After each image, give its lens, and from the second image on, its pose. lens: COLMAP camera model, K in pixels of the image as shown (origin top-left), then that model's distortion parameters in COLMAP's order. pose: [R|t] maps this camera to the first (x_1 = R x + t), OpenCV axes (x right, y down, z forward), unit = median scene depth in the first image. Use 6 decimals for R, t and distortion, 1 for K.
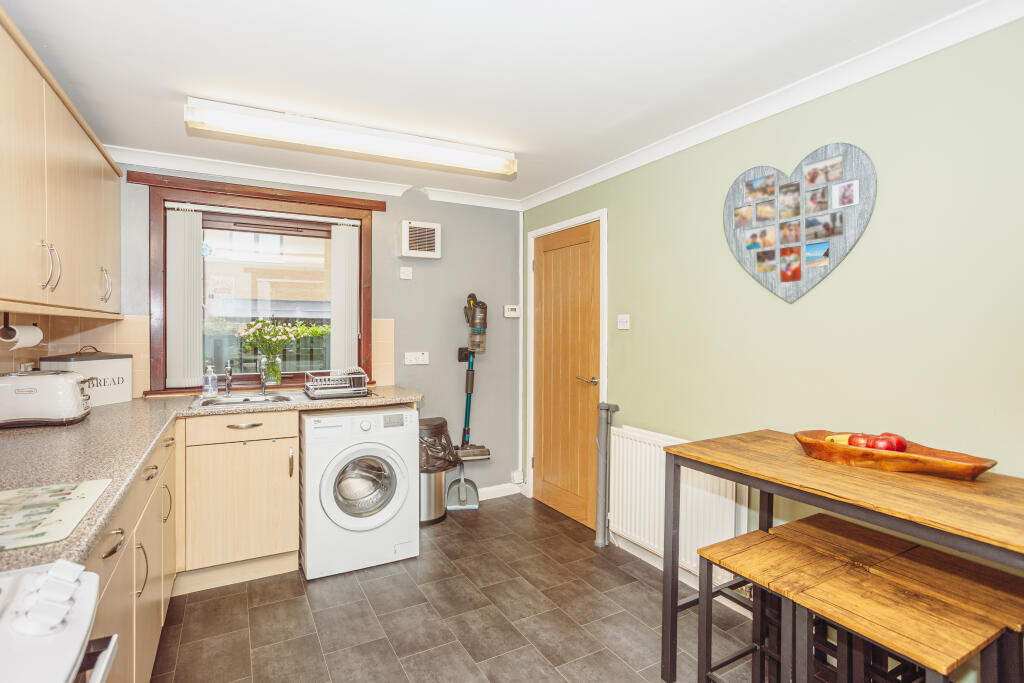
lens RADIAL K [[494.3, 0, 509.8], [0, 494.3, 335.3], [0, 0, 1]] dist [-0.030633, 0.021397]
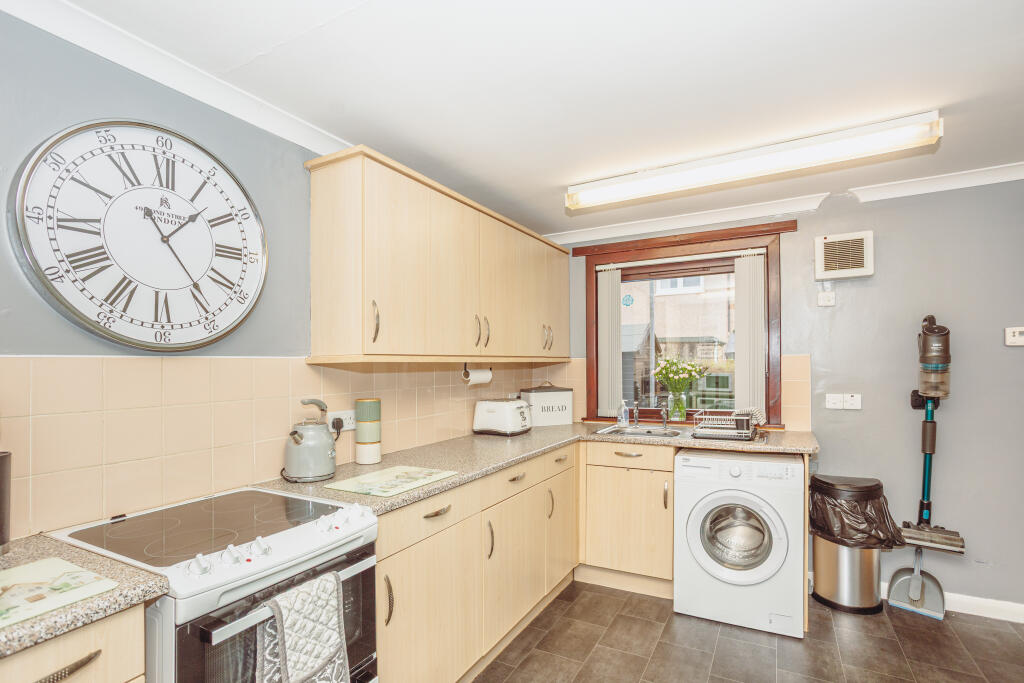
lens RADIAL K [[494.3, 0, 492.2], [0, 494.3, 367.0], [0, 0, 1]] dist [-0.030633, 0.021397]
pose [[0.553749, -0.010049, -0.832623, 0.168597], [0.004410, 0.999949, -0.009136, -0.005777], [0.832672, 0.001388, 0.553765, 0.076031]]
